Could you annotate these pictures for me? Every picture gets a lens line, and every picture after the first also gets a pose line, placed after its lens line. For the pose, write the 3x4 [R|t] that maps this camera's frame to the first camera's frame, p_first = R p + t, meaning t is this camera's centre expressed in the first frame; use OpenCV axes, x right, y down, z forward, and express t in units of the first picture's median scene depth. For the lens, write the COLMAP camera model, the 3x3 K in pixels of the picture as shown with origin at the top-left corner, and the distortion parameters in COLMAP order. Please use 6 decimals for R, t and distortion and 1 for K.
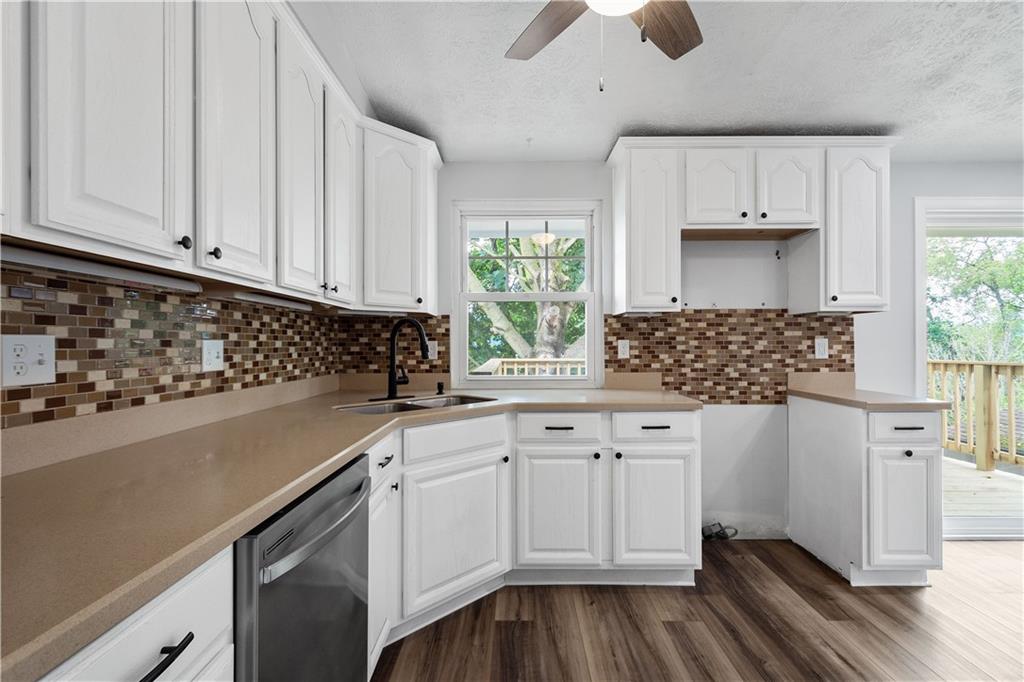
lens RADIAL K [[455.6, 0, 508.9], [0, 455.6, 344.0], [0, 0, 1]] dist [0.010132, -0.000520]
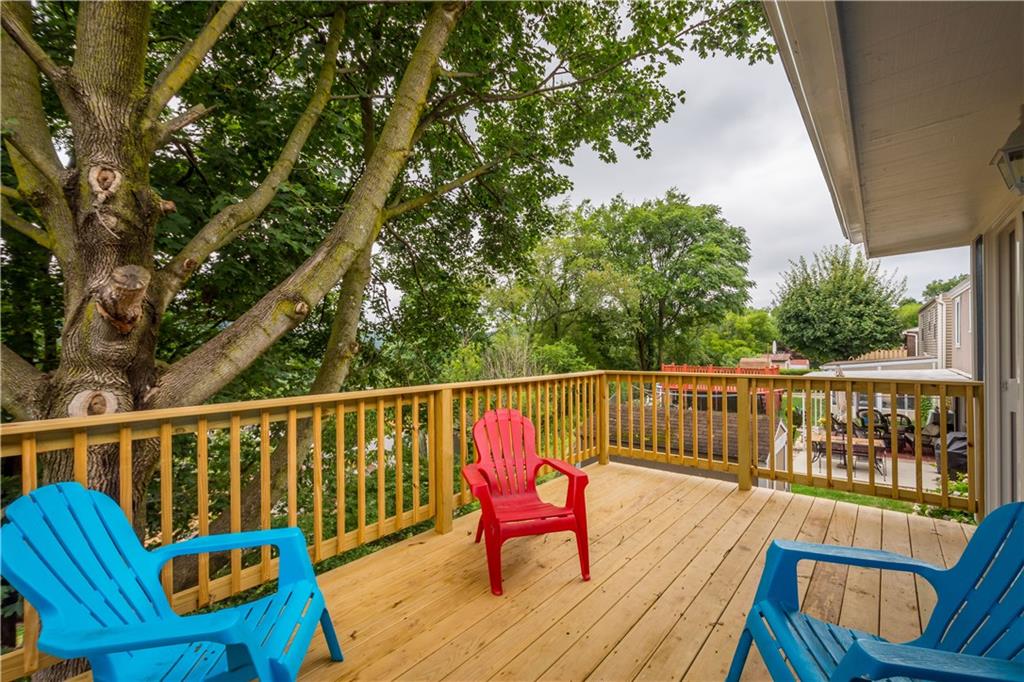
lens RADIAL K [[438.0, 0, 511.3], [0, 438.0, 347.2], [0, 0, 1]] dist [0.000761, -0.000038]
pose [[0.634472, -0.002332, 0.772942, 0.052118], [0.004165, 0.999991, -0.000402, -0.040306], [-0.772935, 0.003474, 0.634476, 1.620639]]
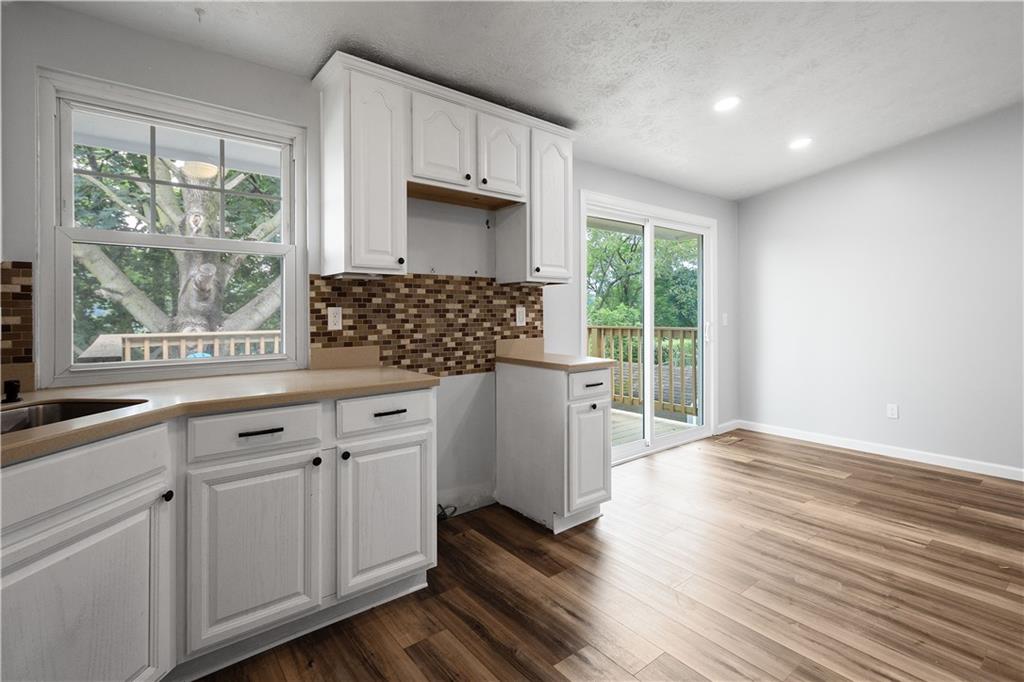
lens RADIAL K [[481.6, 0, 509.0], [0, 481.6, 312.3], [0, 0, 1]] dist [0.010360, -0.000562]
pose [[0.780750, -0.000352, 0.624843, -0.042065], [0.001560, 0.999998, -0.001386, 0.001669], [-0.624841, 0.002057, 0.780749, 0.139771]]
